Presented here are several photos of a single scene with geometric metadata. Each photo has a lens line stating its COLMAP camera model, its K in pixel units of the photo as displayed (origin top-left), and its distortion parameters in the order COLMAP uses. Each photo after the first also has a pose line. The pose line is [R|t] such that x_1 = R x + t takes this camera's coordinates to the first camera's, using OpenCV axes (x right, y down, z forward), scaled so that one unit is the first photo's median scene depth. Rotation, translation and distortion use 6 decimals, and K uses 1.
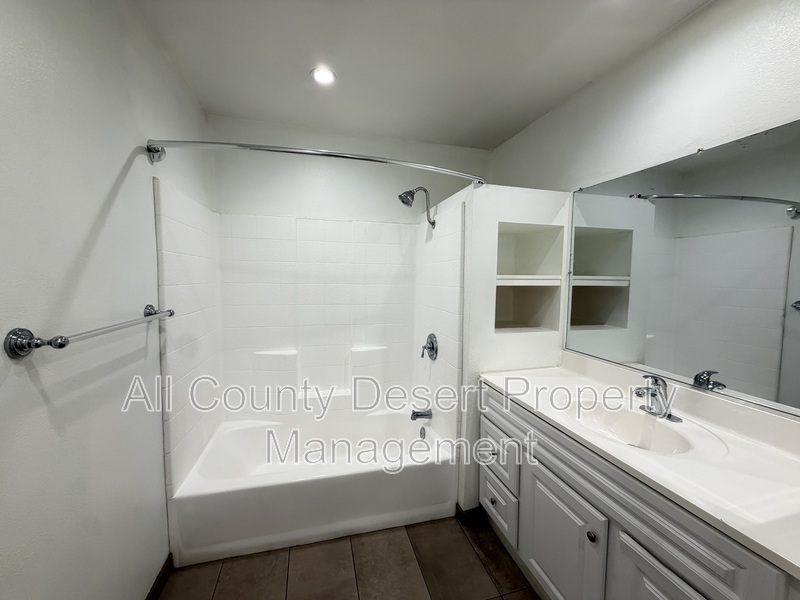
lens RADIAL K [[320.6, 0, 398.5], [0, 320.6, 300.4], [0, 0, 1]] dist [-0.003785, -0.000694]
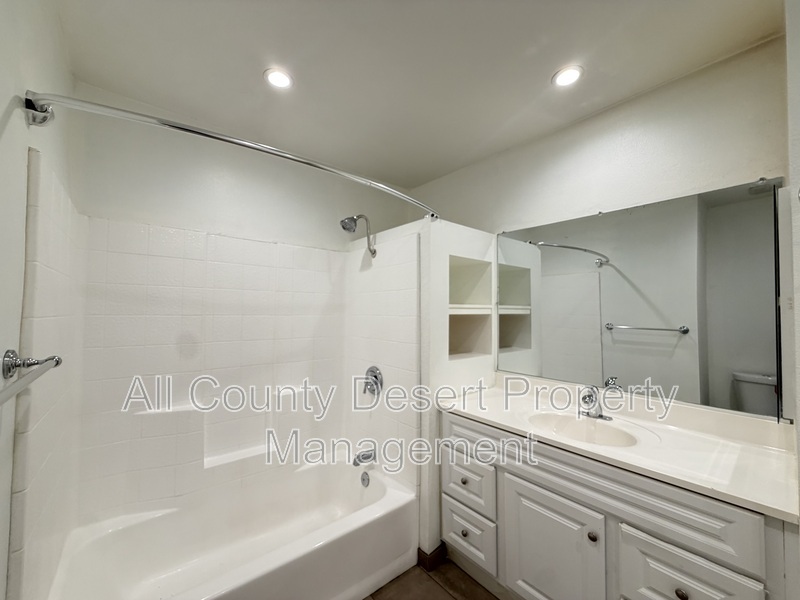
lens RADIAL K [[320.6, 0, 400.7], [0, 320.6, 299.4], [0, 0, 1]] dist [-0.003785, -0.000694]
pose [[0.905960, 0.009884, 0.423249, -0.266035], [0.034539, 0.994669, -0.097160, 0.002125], [-0.421953, 0.102642, 0.900789, 0.109812]]
